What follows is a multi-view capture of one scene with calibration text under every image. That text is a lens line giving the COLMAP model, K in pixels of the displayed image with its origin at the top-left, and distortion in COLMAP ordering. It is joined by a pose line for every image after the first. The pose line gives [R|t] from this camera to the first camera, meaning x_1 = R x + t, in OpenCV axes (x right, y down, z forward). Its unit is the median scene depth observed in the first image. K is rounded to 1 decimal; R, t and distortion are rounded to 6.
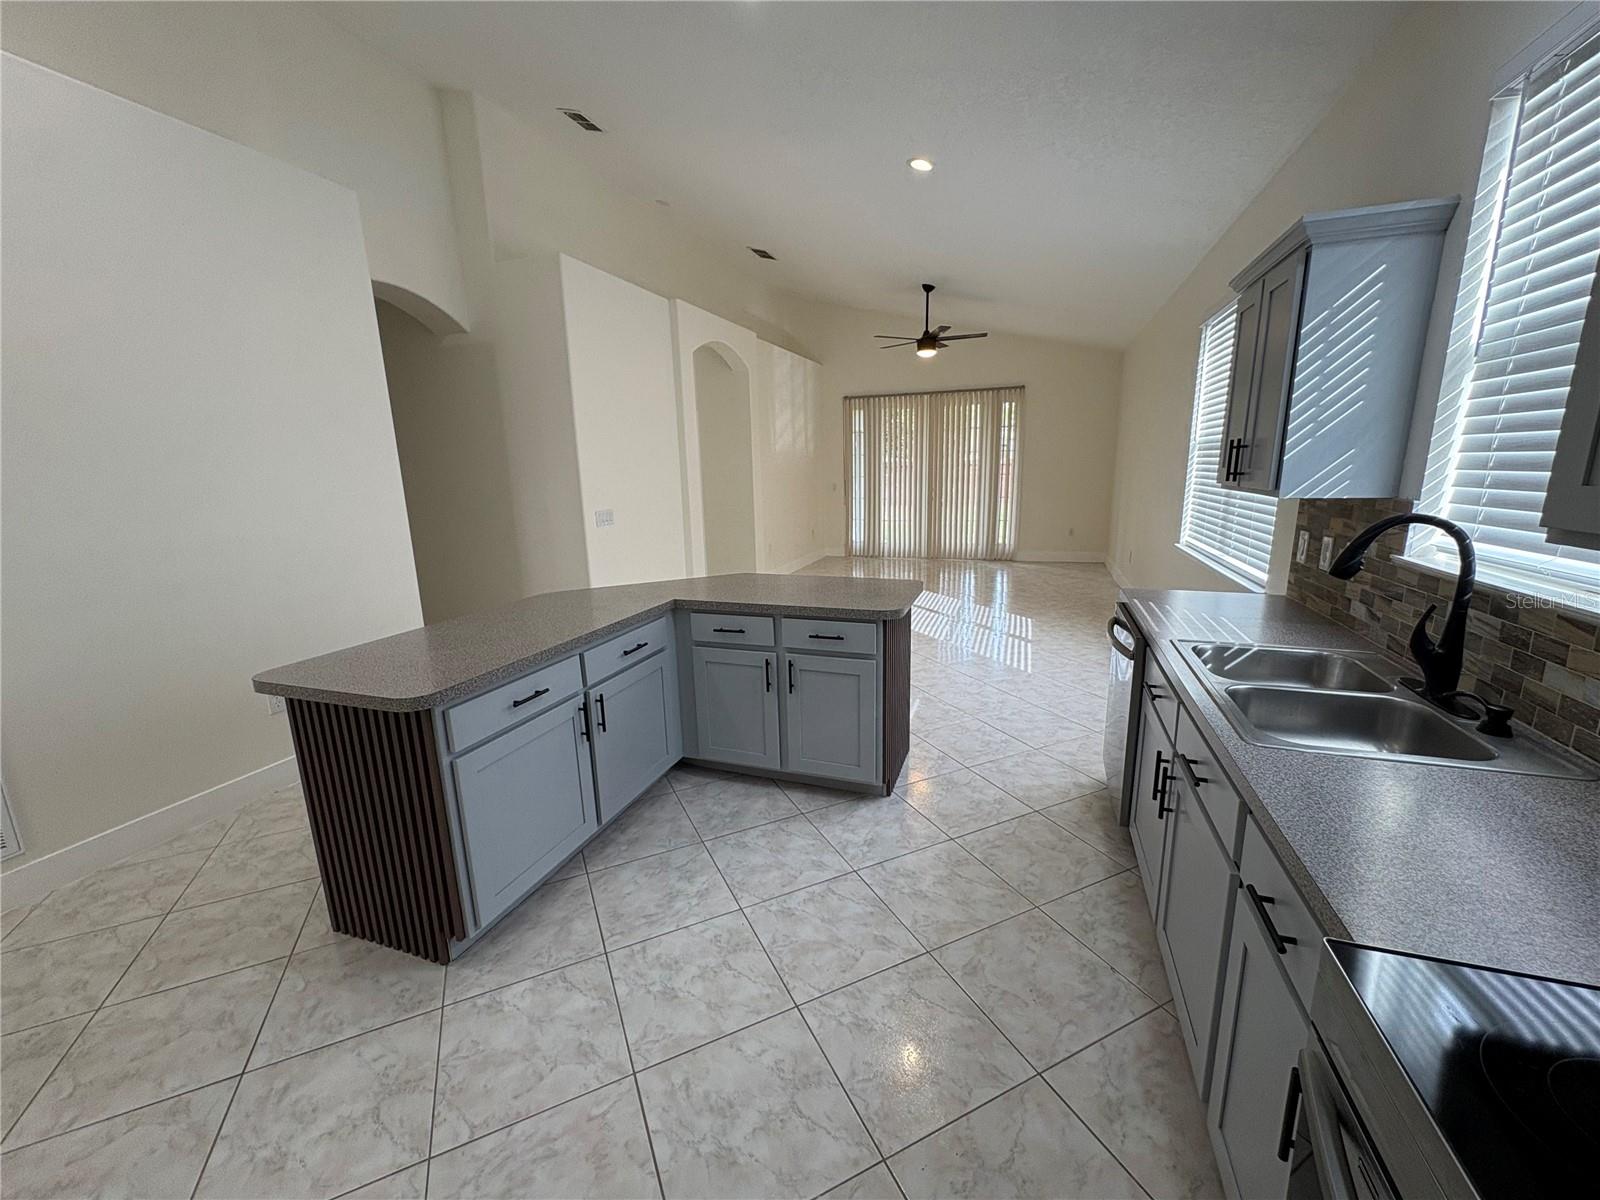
lens RADIAL K [[649.9, 0, 799.0], [0, 649.9, 601.1], [0, 0, 1]] dist [0.001949, 0.000647]
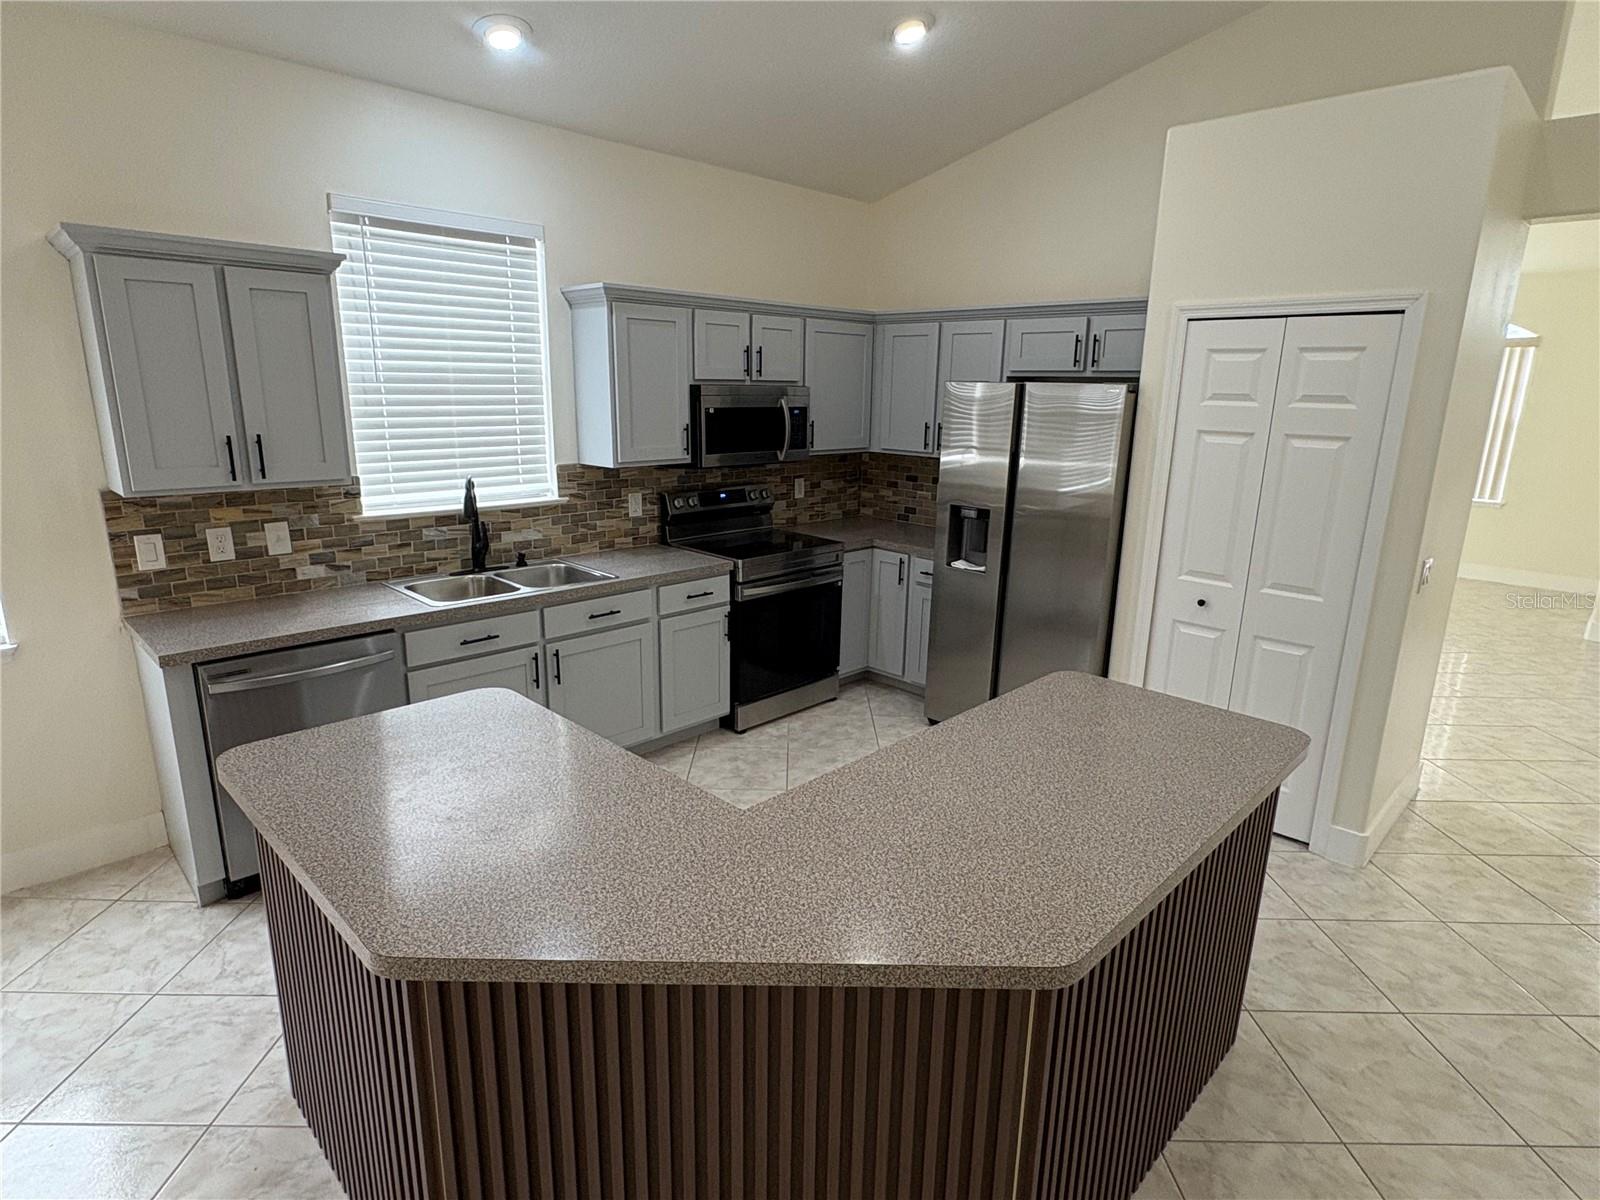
lens RADIAL K [[840.1, 0, 803.2], [0, 840.1, 603.9], [0, 0, 1]] dist [0.002197, -0.000069]
pose [[-0.912289, -0.098872, 0.397433, -0.187741], [0.084626, 0.903969, 0.419141, -0.157634], [-0.400708, 0.416011, -0.816314, 0.595405]]
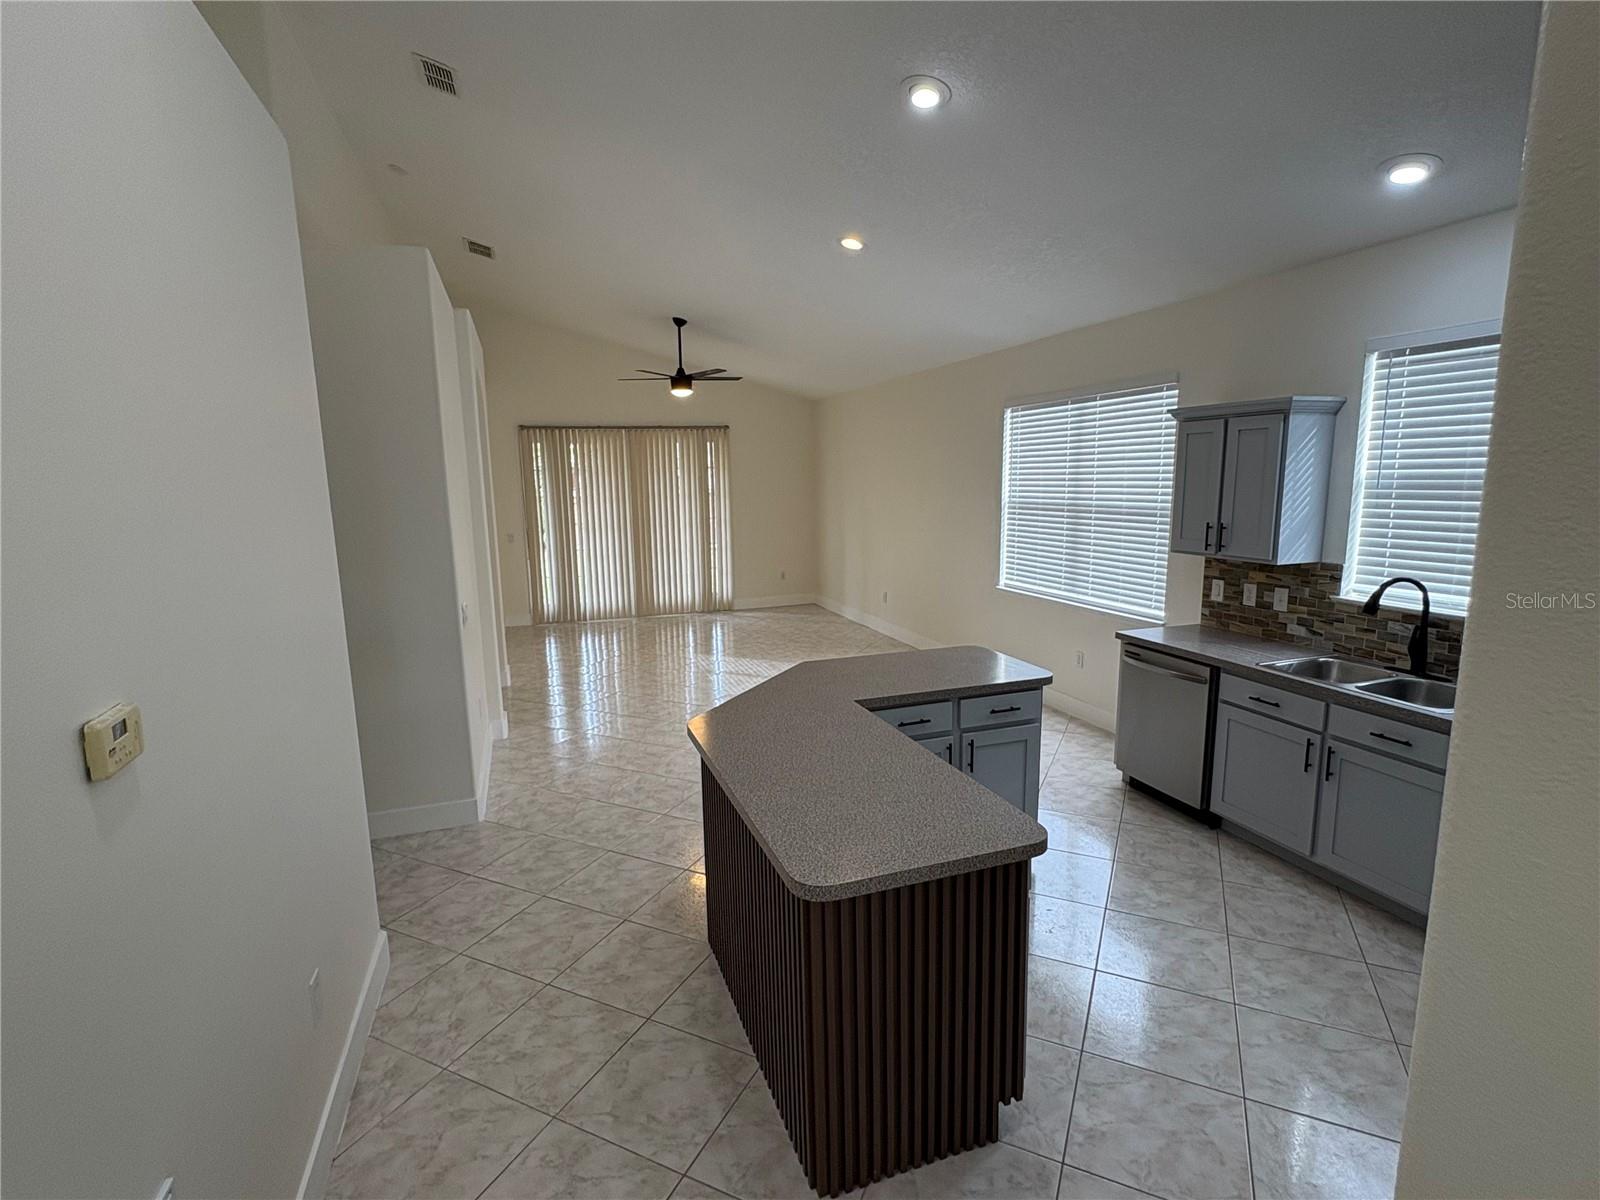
lens RADIAL K [[793.6, 0, 806.6], [0, 793.6, 601.6], [0, 0, 1]] dist [0.005134, 0.000122]
pose [[0.769017, -0.092996, 0.632427, -0.398326], [0.131966, 0.991145, -0.014723, -0.056989], [-0.625458, 0.094781, 0.774480, 0.071171]]
